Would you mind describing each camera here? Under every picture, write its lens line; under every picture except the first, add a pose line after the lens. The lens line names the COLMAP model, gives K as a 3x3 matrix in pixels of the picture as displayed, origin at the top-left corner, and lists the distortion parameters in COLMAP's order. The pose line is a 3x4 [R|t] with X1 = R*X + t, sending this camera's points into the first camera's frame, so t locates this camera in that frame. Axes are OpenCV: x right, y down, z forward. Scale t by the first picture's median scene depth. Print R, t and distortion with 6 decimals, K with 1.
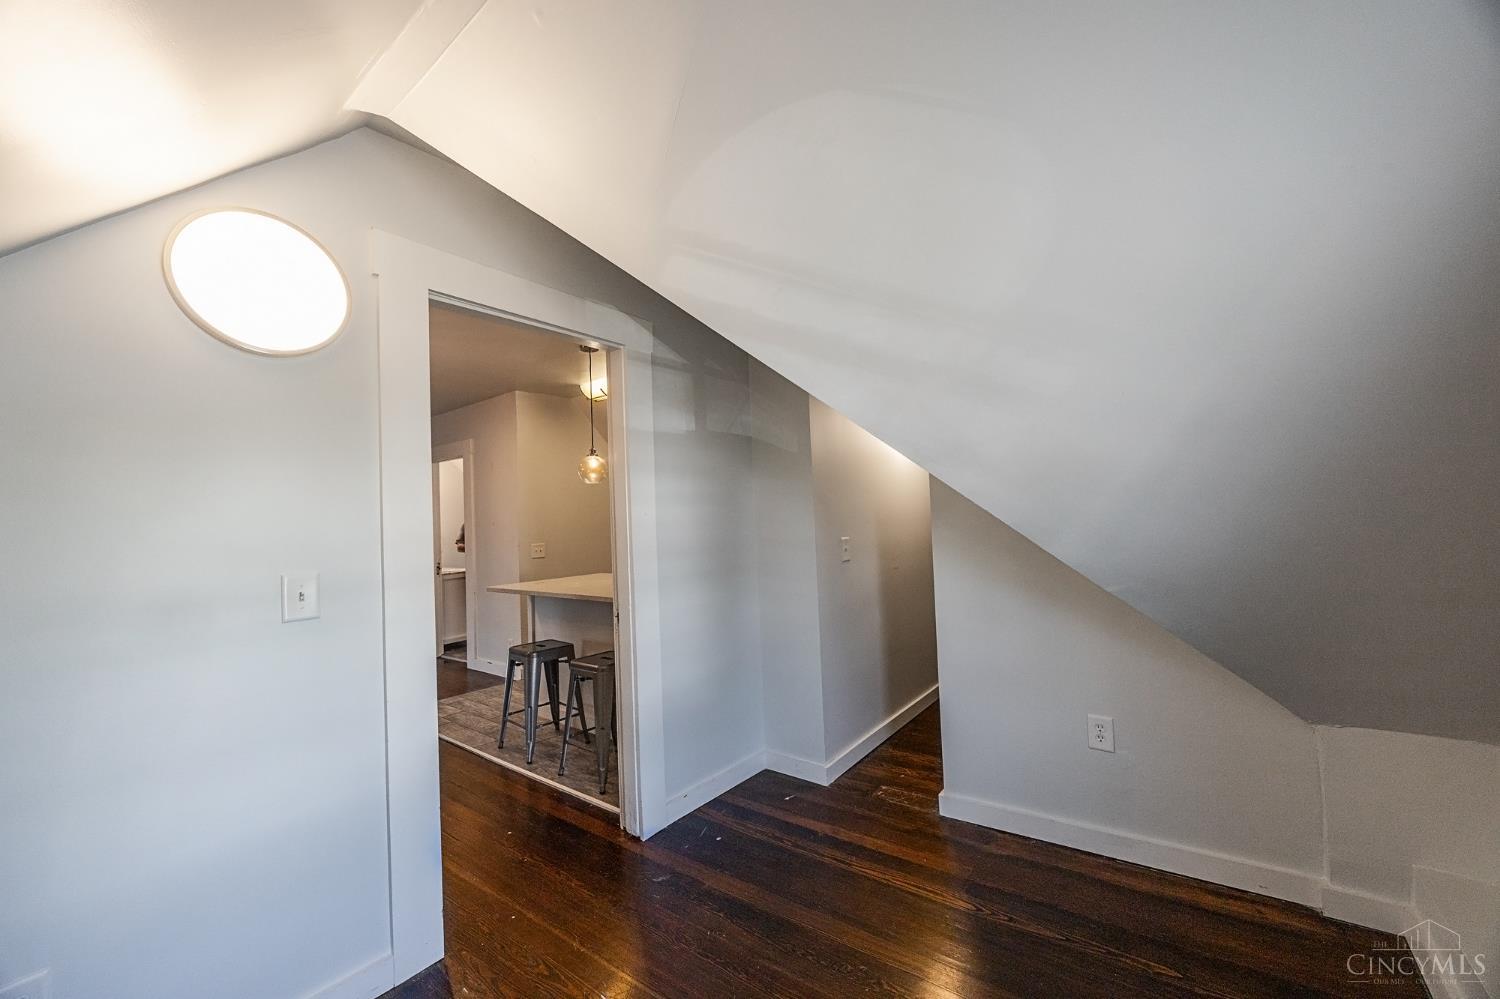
lens RADIAL K [[585.8, 0, 750.0], [0, 585.8, 499.5], [0, 0, 1]] dist [0.000062, -0.000013]
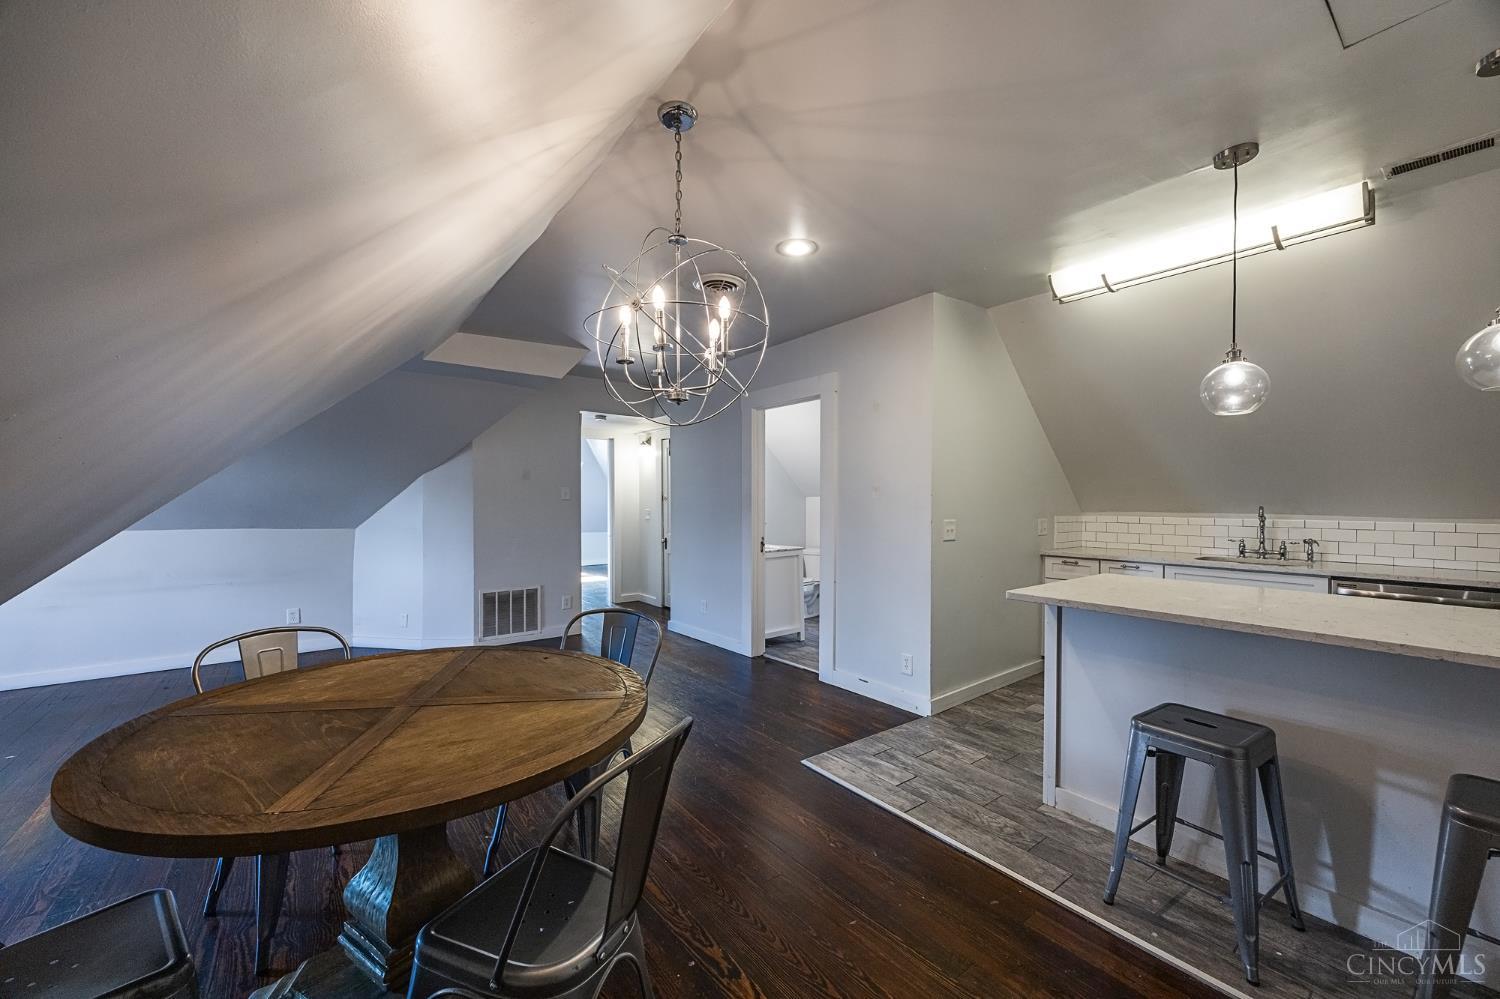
lens RADIAL K [[585.8, 0, 750.0], [0, 585.8, 499.5], [0, 0, 1]] dist [0.000062, -0.000013]
pose [[0.966023, 0.041508, -0.255100, -0.433152], [-0.033141, 0.998765, 0.037010, 0.035140], [0.256322, -0.027298, 0.966206, 0.289931]]
